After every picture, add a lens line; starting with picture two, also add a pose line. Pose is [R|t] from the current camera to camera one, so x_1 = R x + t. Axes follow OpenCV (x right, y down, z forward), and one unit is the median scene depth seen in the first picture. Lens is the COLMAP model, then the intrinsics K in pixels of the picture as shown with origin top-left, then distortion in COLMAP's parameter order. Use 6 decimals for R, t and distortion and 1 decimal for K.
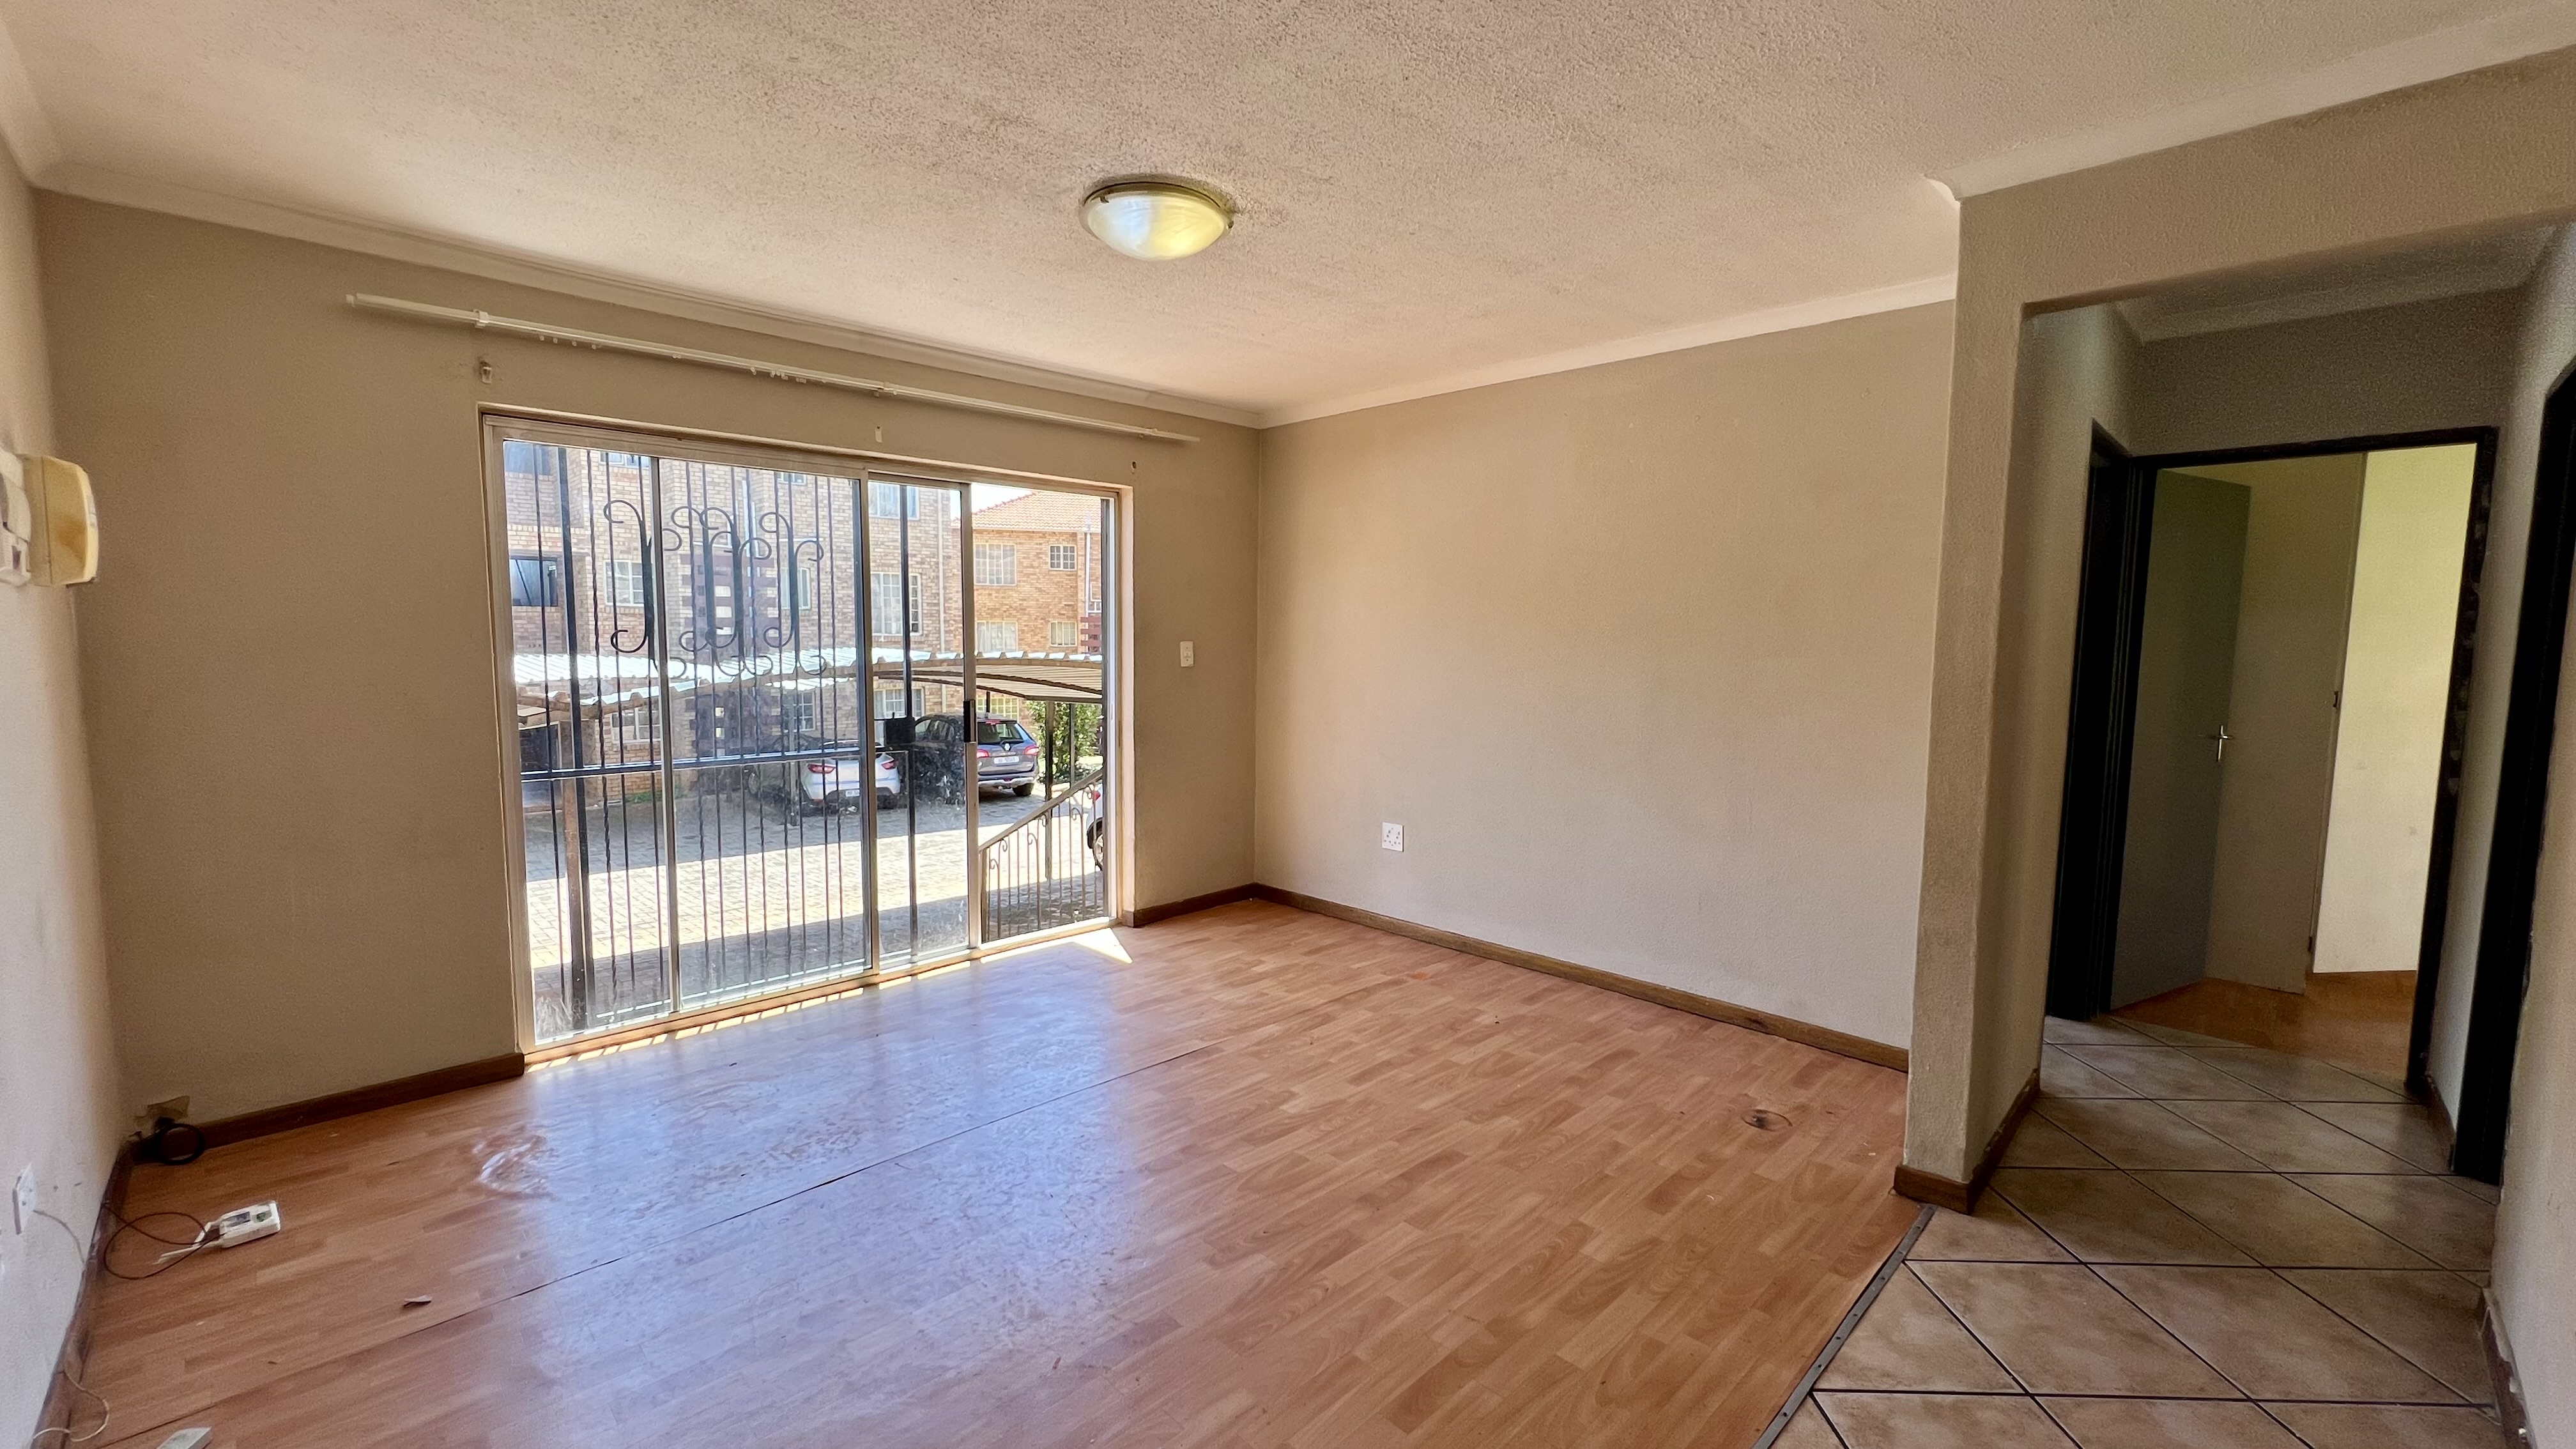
lens RADIAL K [[1032.8, 0, 1287.8], [0, 1032.8, 720.8], [0, 0, 1]] dist [-0.000872, 0.000591]
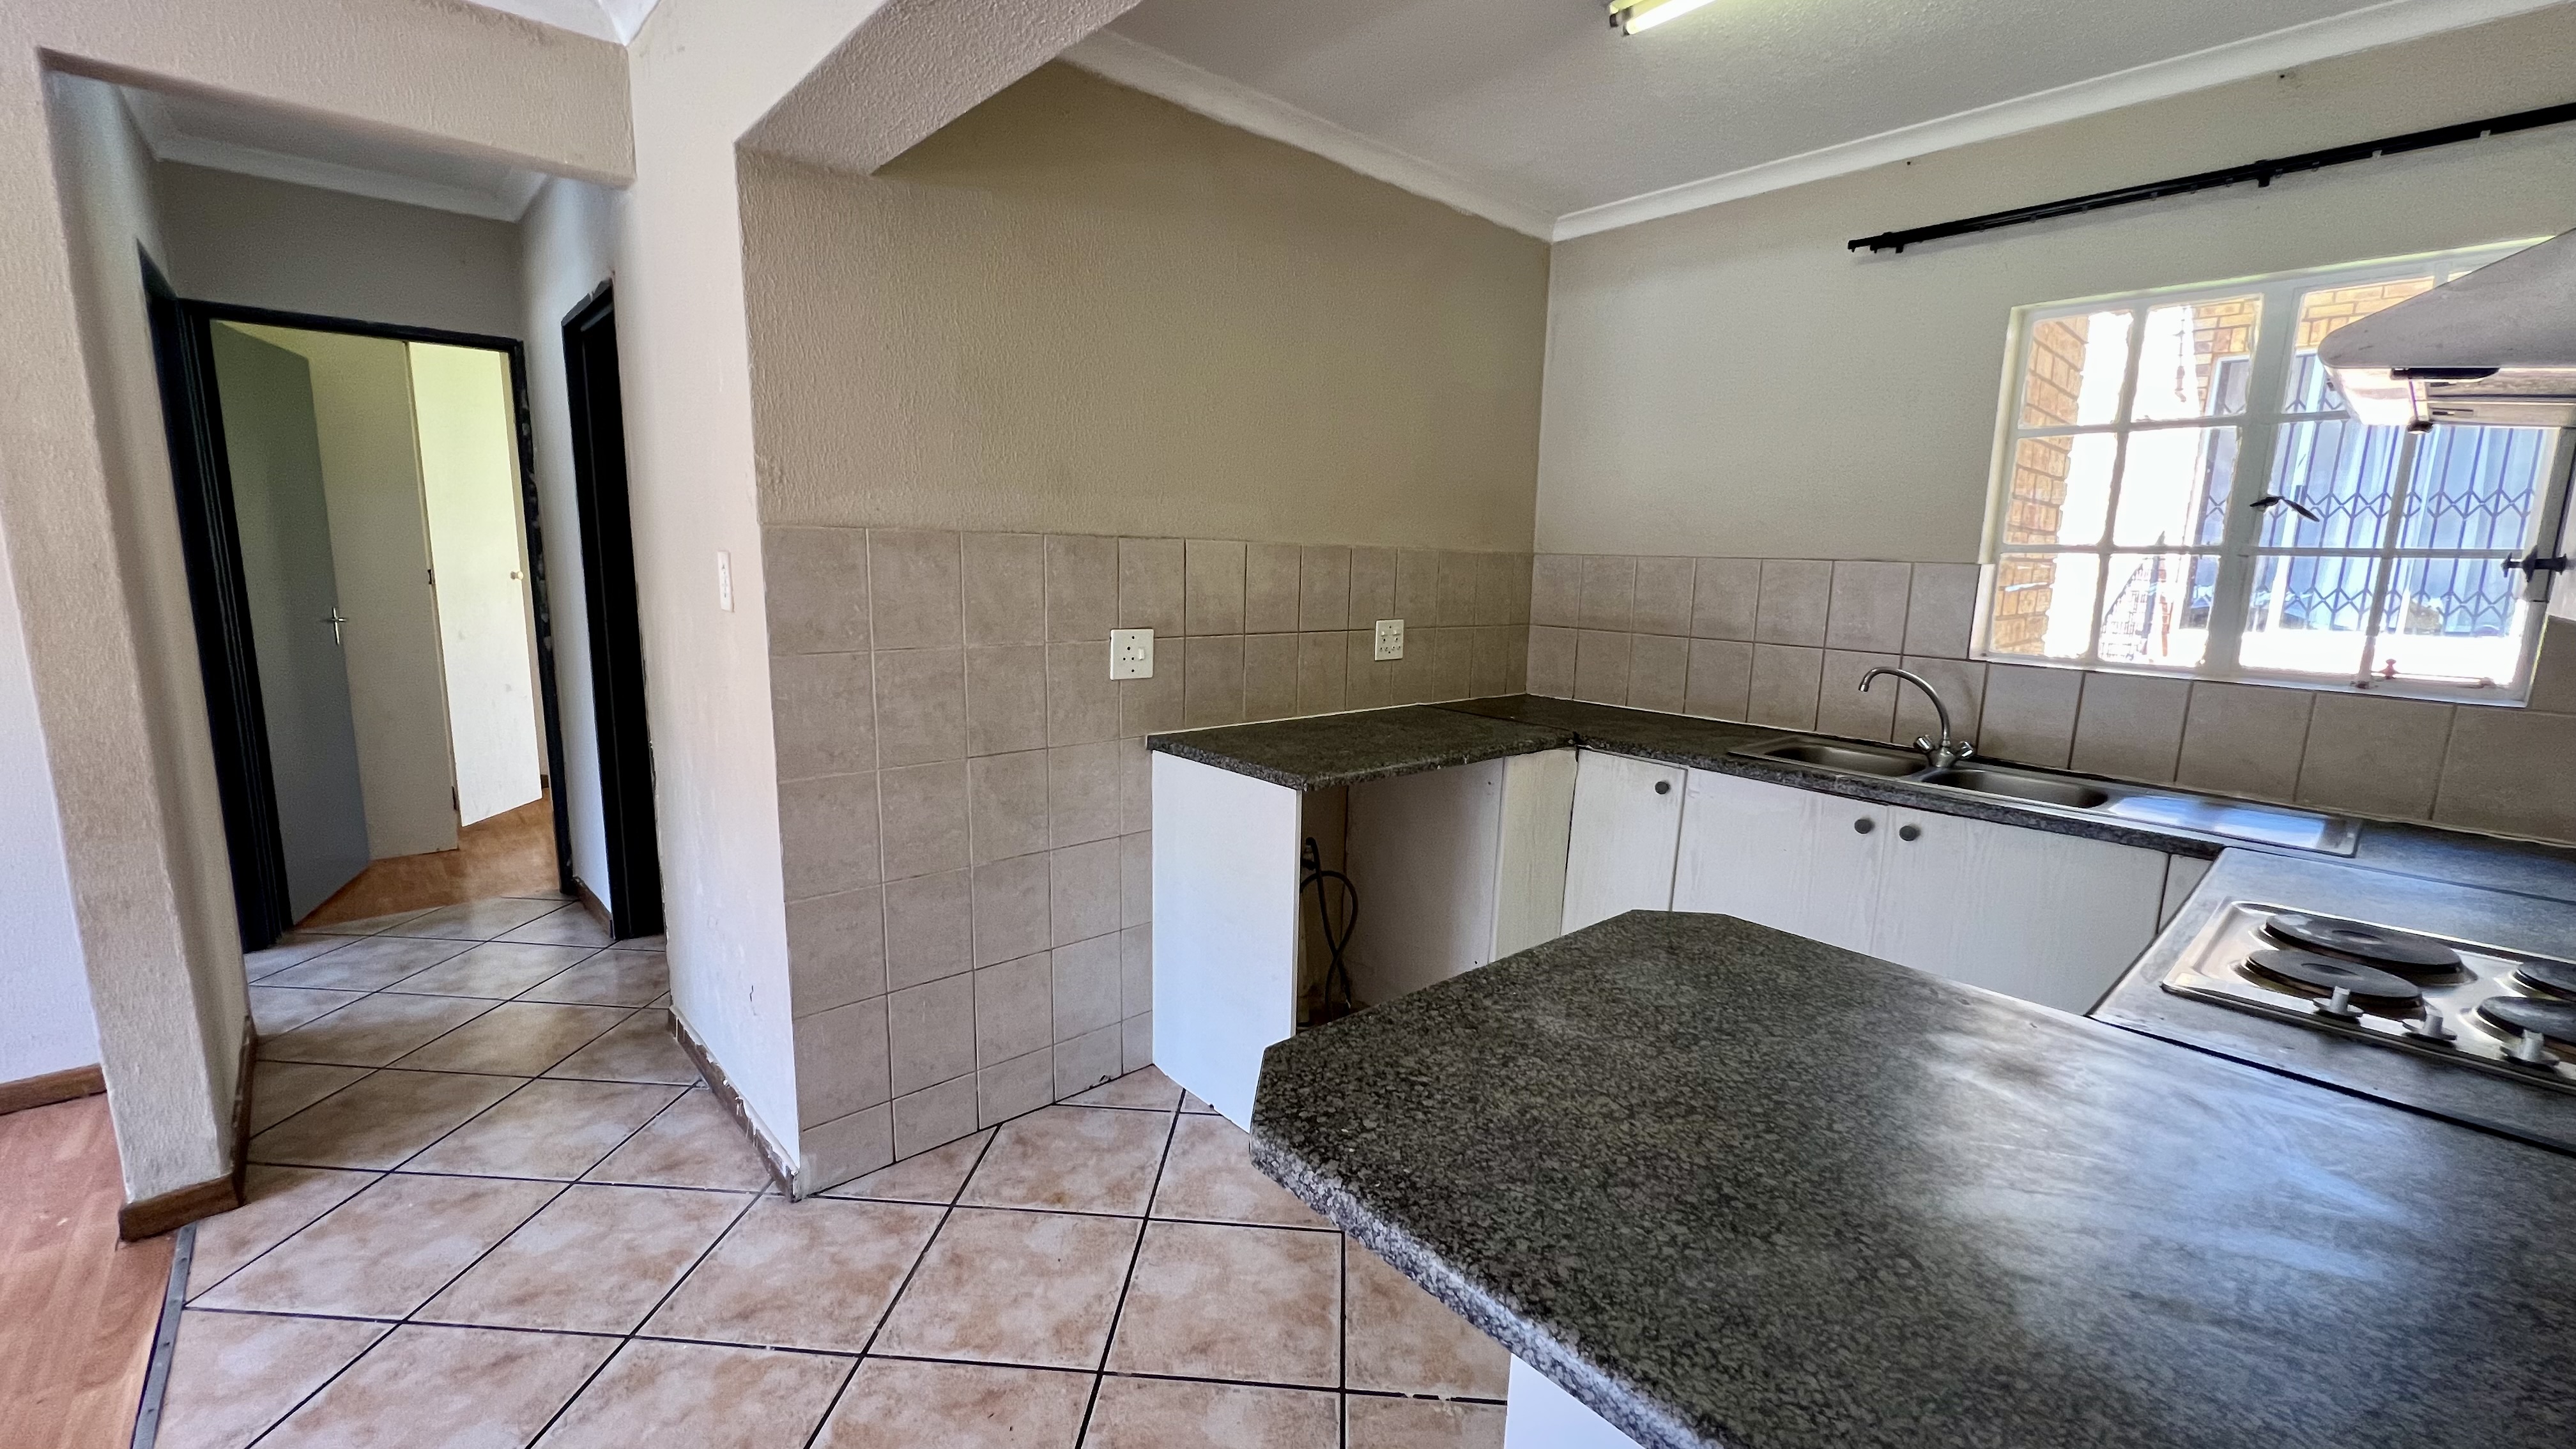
lens RADIAL K [[1032.8, 0, 1287.8], [0, 1032.8, 720.8], [0, 0, 1]] dist [-0.000872, 0.000591]
pose [[0.044528, -0.173151, 0.983888, -0.050963], [0.067181, 0.983155, 0.169981, 0.005485], [-0.996747, 0.058530, 0.055410, 0.073817]]
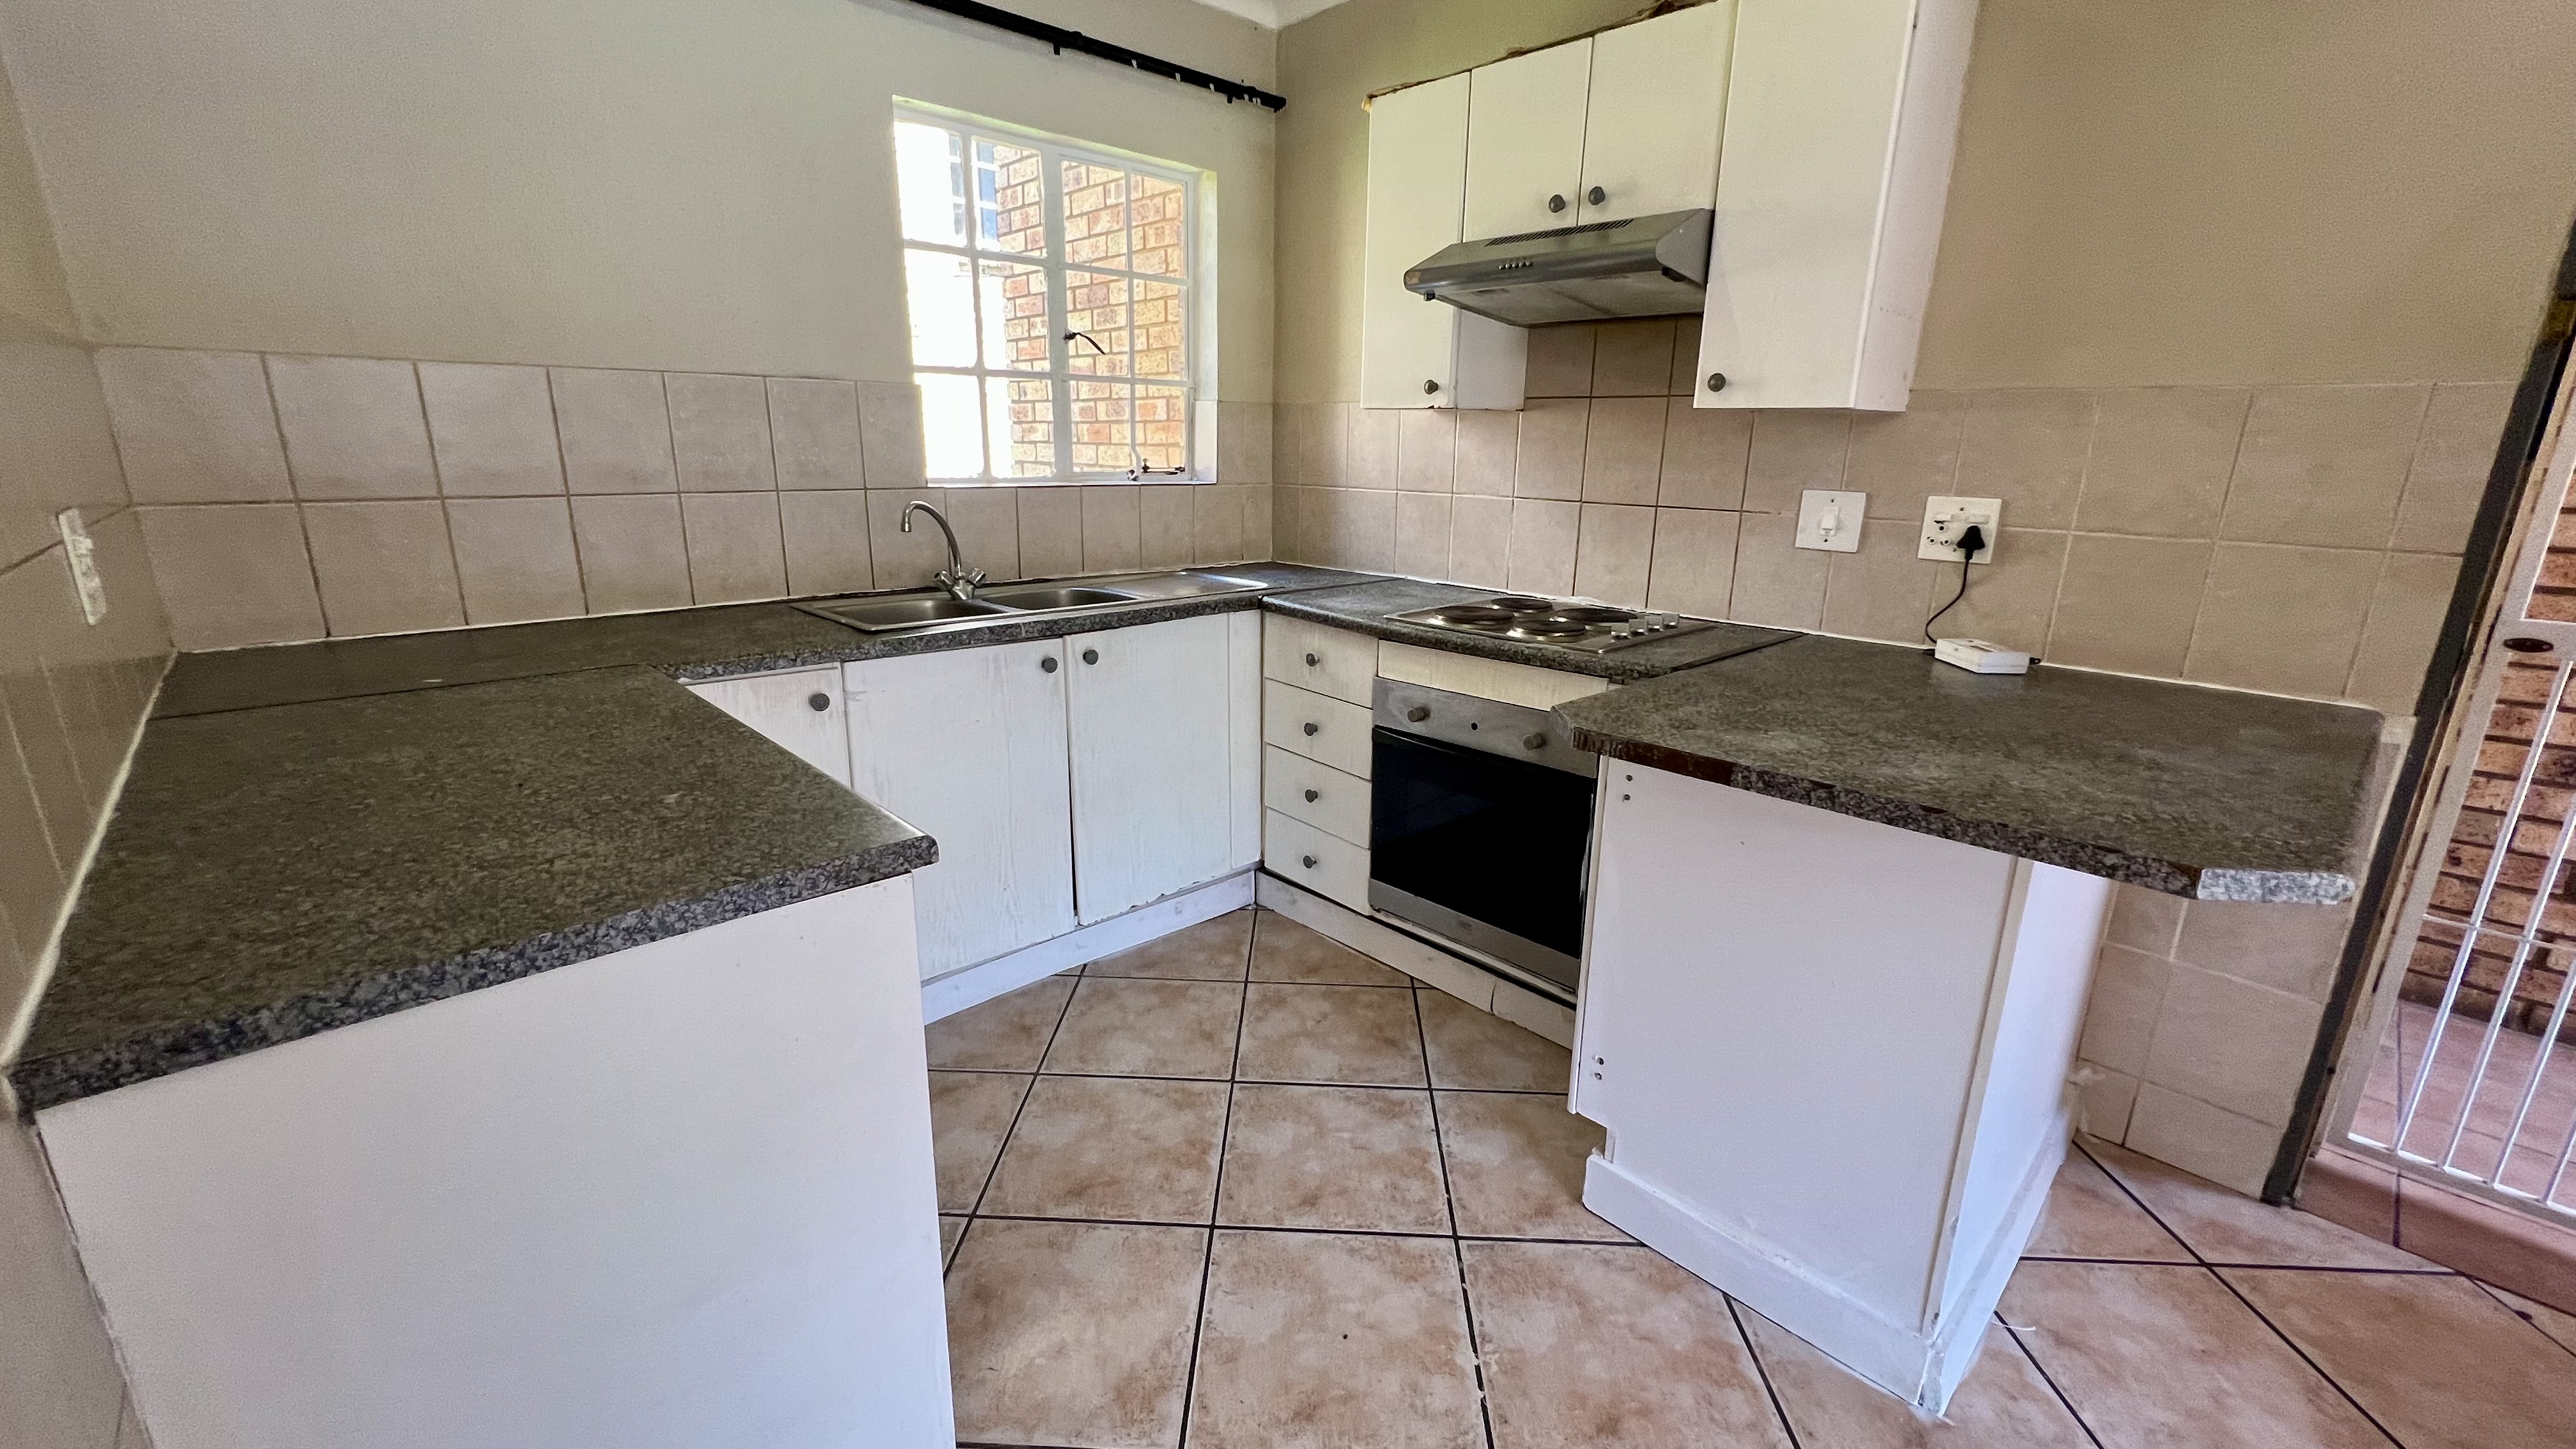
lens RADIAL K [[1032.8, 0, 1287.8], [0, 1032.8, 720.8], [0, 0, 1]] dist [-0.000872, 0.000591]
pose [[-0.999307, -0.033361, 0.016537, 0.575167], [-0.025409, 0.935633, 0.352058, 0.015982], [-0.027218, 0.351393, -0.935832, 0.418805]]
